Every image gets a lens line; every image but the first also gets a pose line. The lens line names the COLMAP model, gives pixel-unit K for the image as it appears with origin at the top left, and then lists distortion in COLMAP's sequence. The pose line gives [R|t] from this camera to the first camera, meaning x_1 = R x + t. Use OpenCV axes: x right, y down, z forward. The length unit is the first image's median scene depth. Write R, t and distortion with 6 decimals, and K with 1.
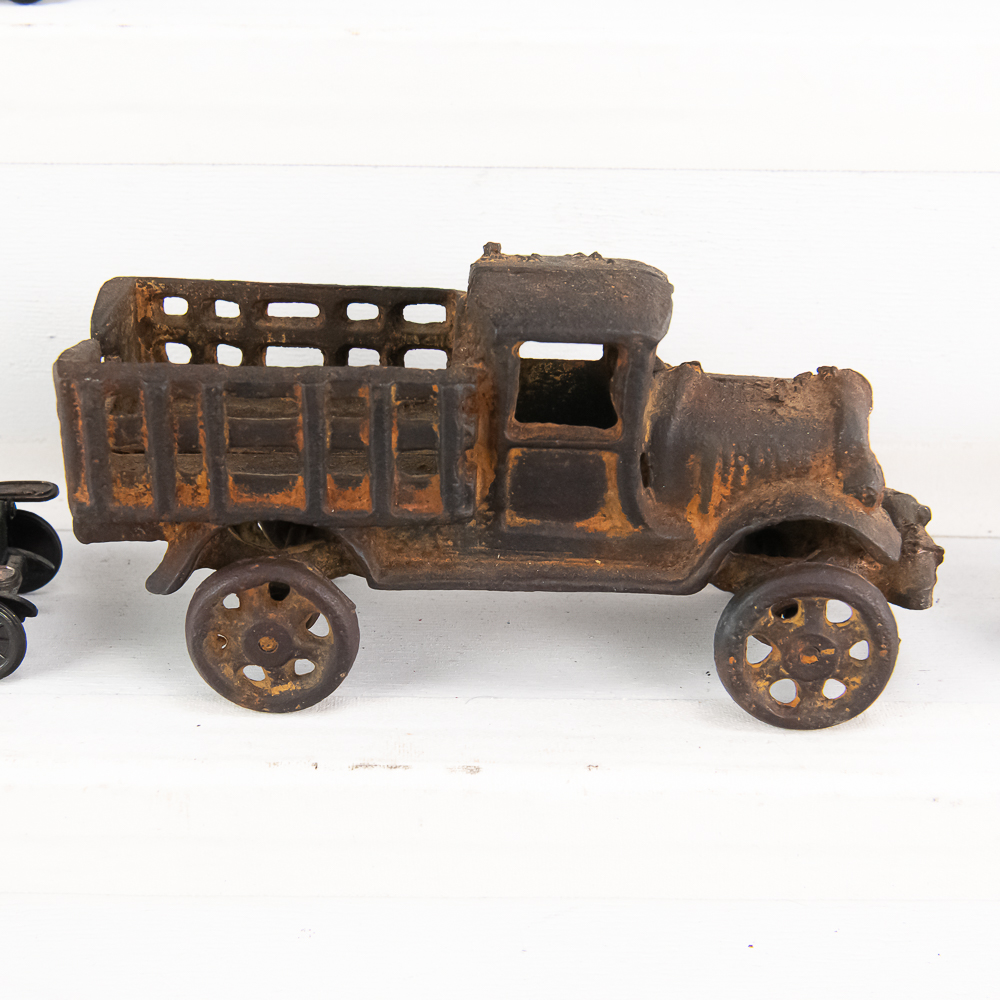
lens RADIAL K [[1782.9, 0, 497.7], [0, 1782.9, 502.5], [0, 0, 1]] dist [-0.016050, 0.000000]
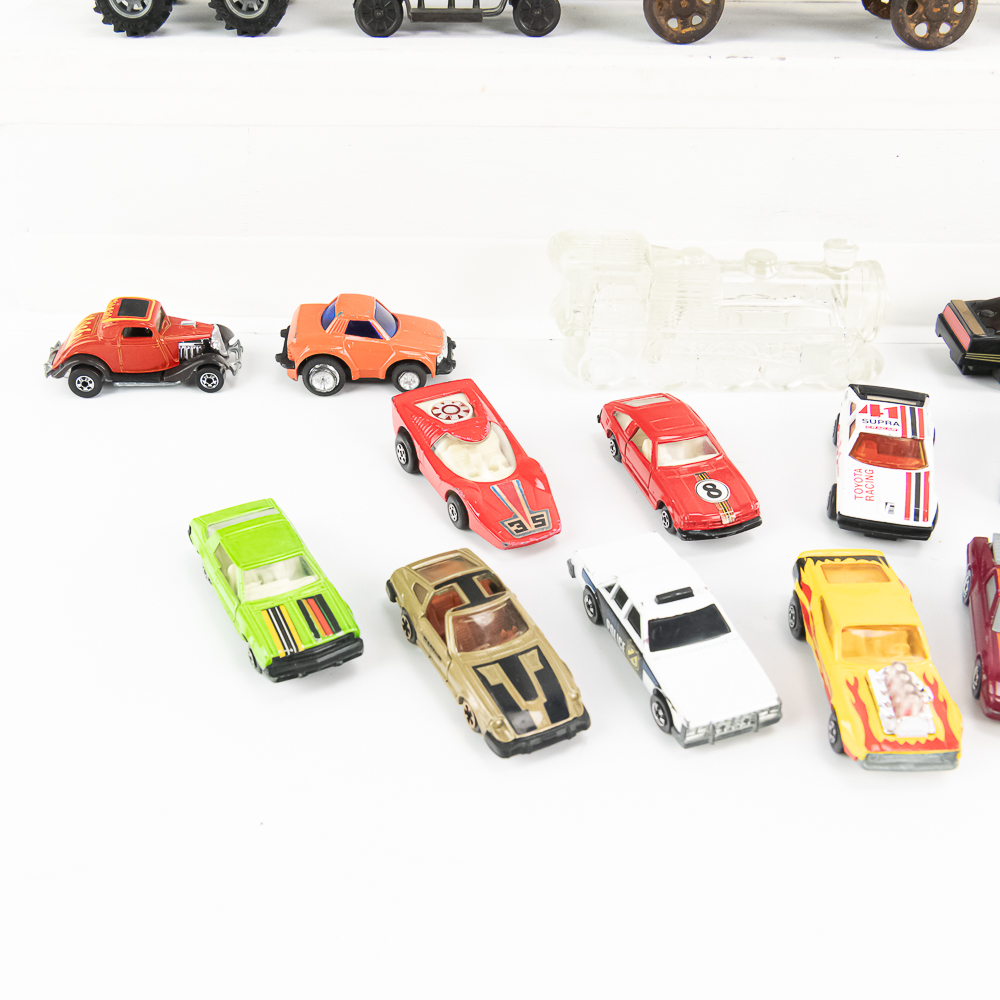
lens RADIAL K [[1224.9, 0, 504.1], [0, 1224.9, 502.2], [0, 0, 1]] dist [-0.015279, 0.000000]
pose [[1.000000, -0.000292, -0.000161, -0.342436], [0.000316, 0.984076, 0.177750, 0.404123], [0.000107, -0.177750, 0.984076, -0.550534]]
